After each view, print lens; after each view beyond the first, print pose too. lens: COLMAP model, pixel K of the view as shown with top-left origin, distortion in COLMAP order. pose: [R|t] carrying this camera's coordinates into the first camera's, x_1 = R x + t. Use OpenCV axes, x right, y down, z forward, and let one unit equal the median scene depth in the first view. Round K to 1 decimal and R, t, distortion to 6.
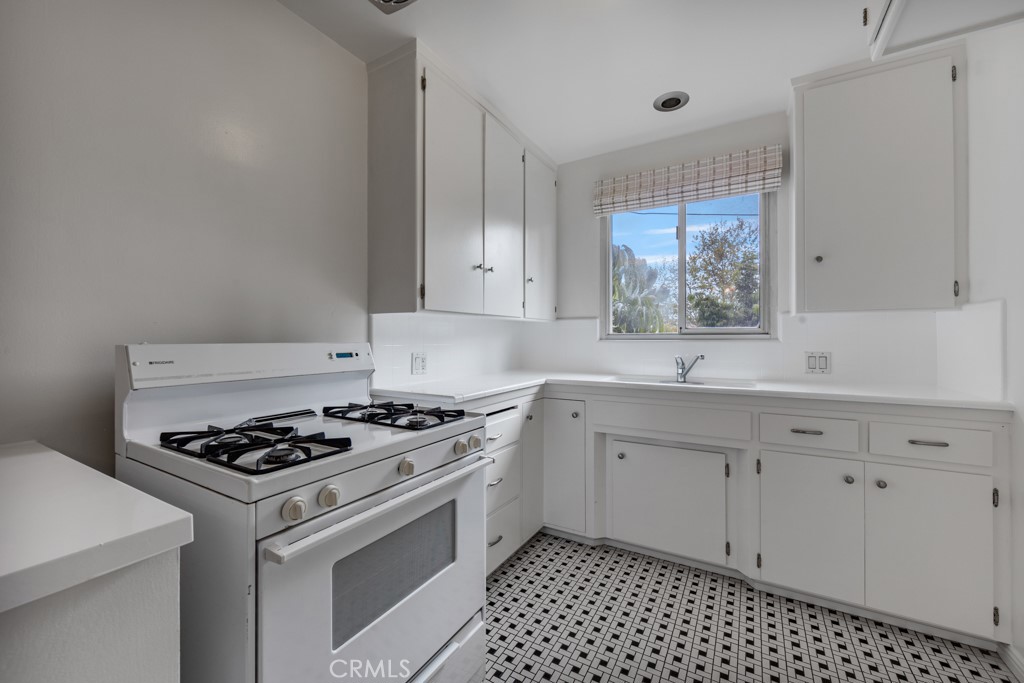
lens RADIAL K [[406.7, 0, 514.5], [0, 406.7, 335.9], [0, 0, 1]] dist [-0.002770, 0.000041]
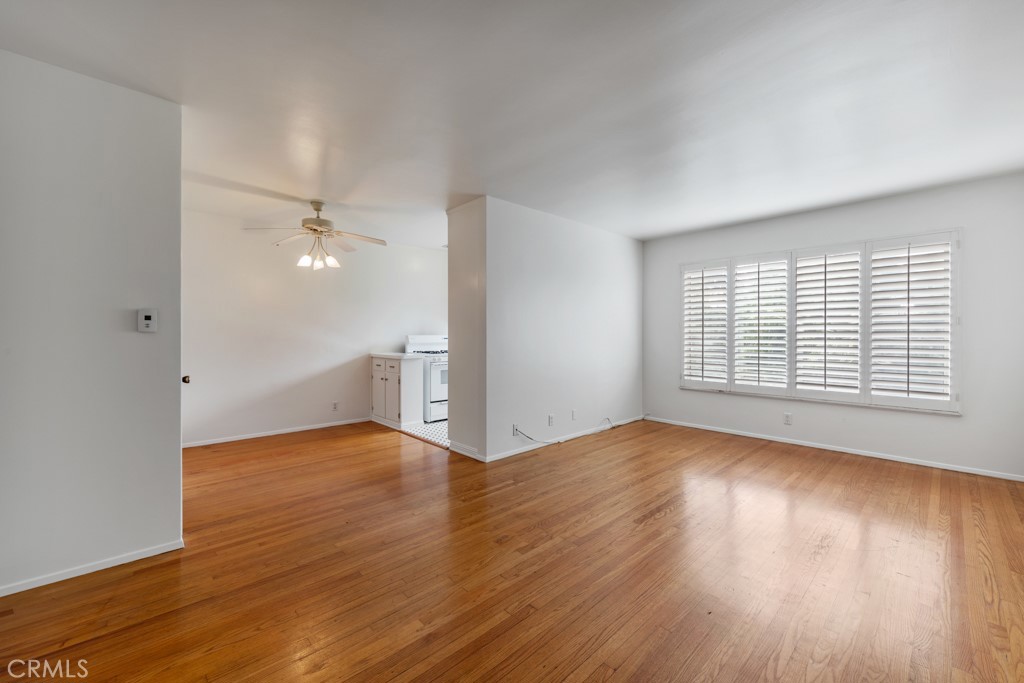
lens RADIAL K [[406.7, 0, 509.5], [0, 406.7, 334.4], [0, 0, 1]] dist [-0.002770, 0.000041]
pose [[0.955302, -0.000453, -0.295632, 1.007462], [0.002583, 0.999973, 0.006815, -0.012269], [0.295621, -0.007274, 0.955278, -1.942850]]
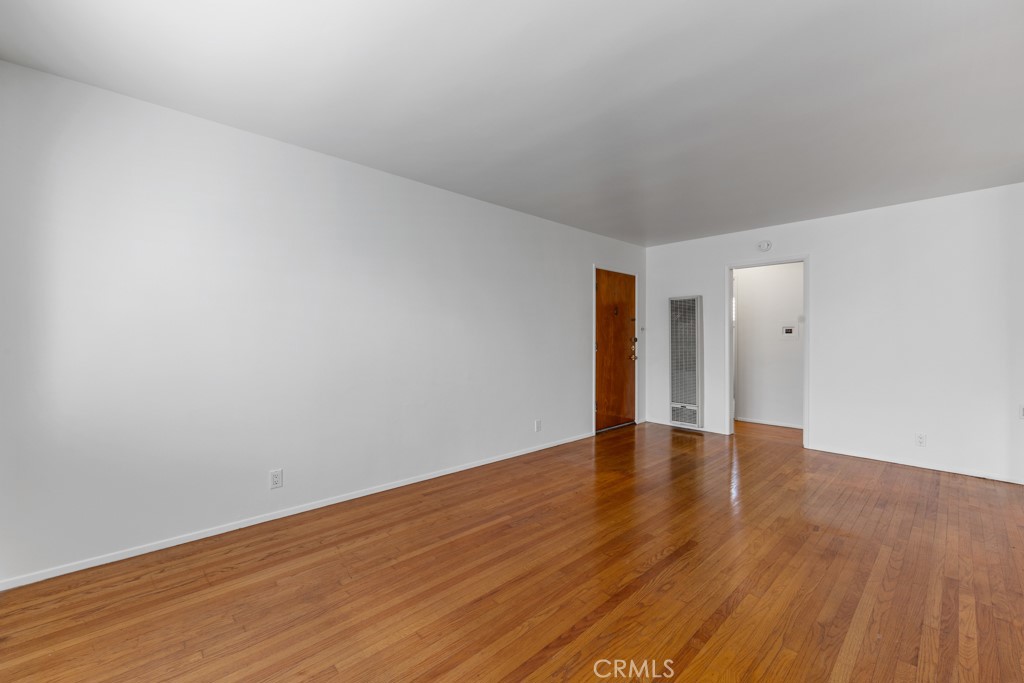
lens RADIAL K [[406.7, 0, 513.6], [0, 406.7, 339.8], [0, 0, 1]] dist [-0.002770, 0.000041]
pose [[-0.953583, -0.002634, 0.301120, 1.153875], [-0.004079, 0.999983, -0.004172, 0.002824], [-0.301104, -0.005207, -0.953577, 0.568041]]
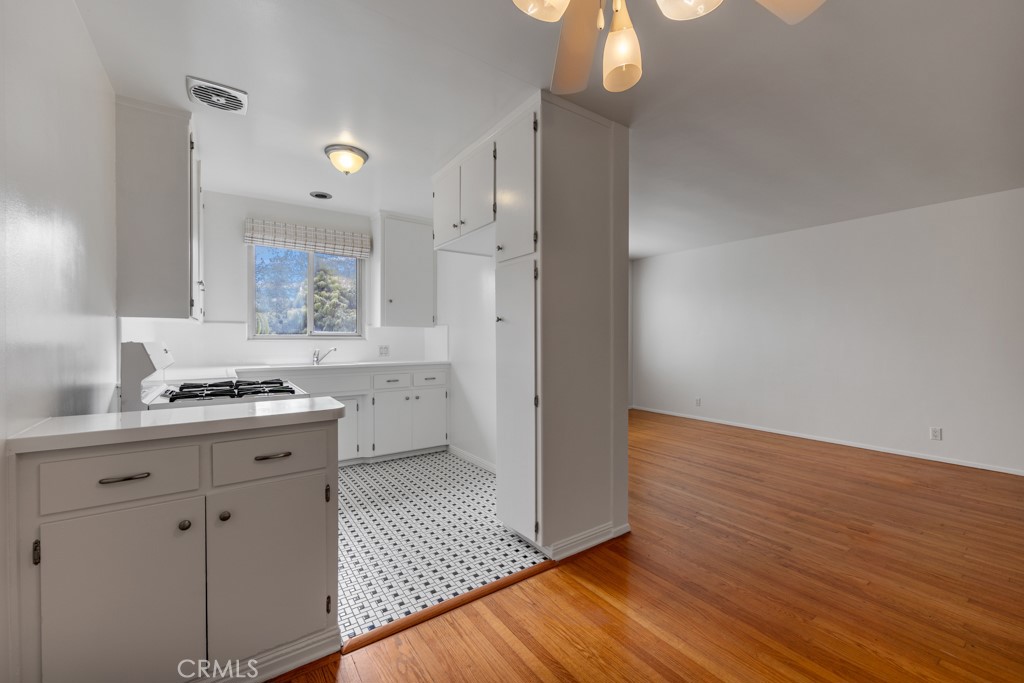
lens RADIAL K [[406.7, 0, 514.6], [0, 406.7, 341.7], [0, 0, 1]] dist [-0.002770, 0.000041]
pose [[0.414308, -0.005826, 0.910118, -0.862716], [-0.006851, 0.999931, 0.009520, -0.002168], [-0.910111, -0.010180, 0.414240, -0.440628]]
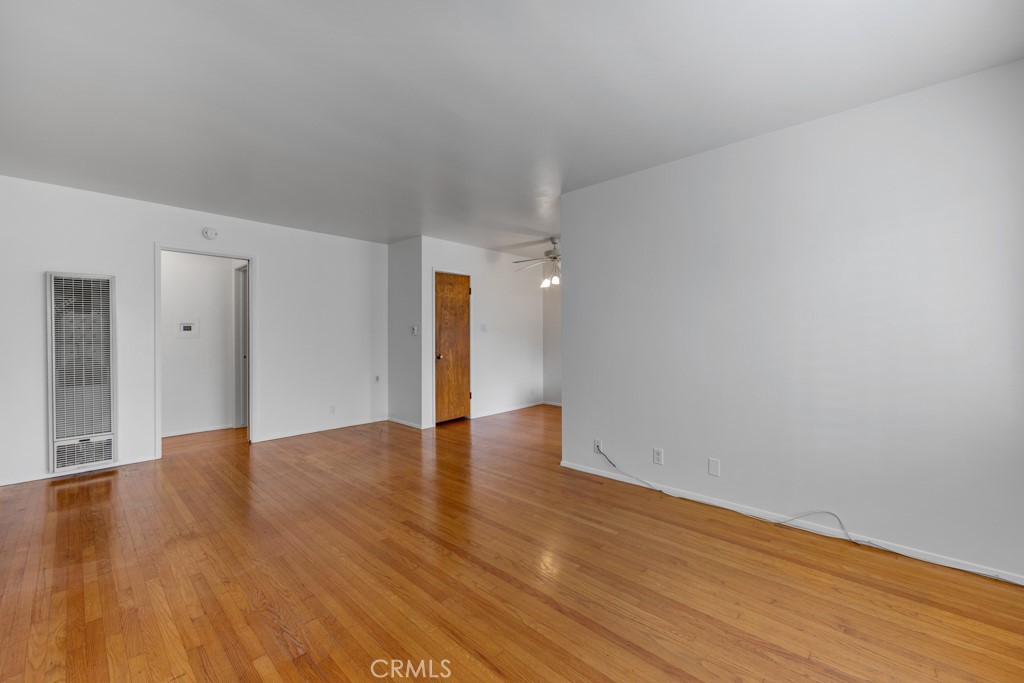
lens RADIAL K [[406.7, 0, 512.4], [0, 406.7, 336.3], [0, 0, 1]] dist [-0.002770, 0.000041]
pose [[-0.216520, 0.003579, -0.976272, 2.155835], [0.012462, 0.999922, 0.000902, -0.003449], [0.976199, -0.011971, -0.216547, -0.072846]]
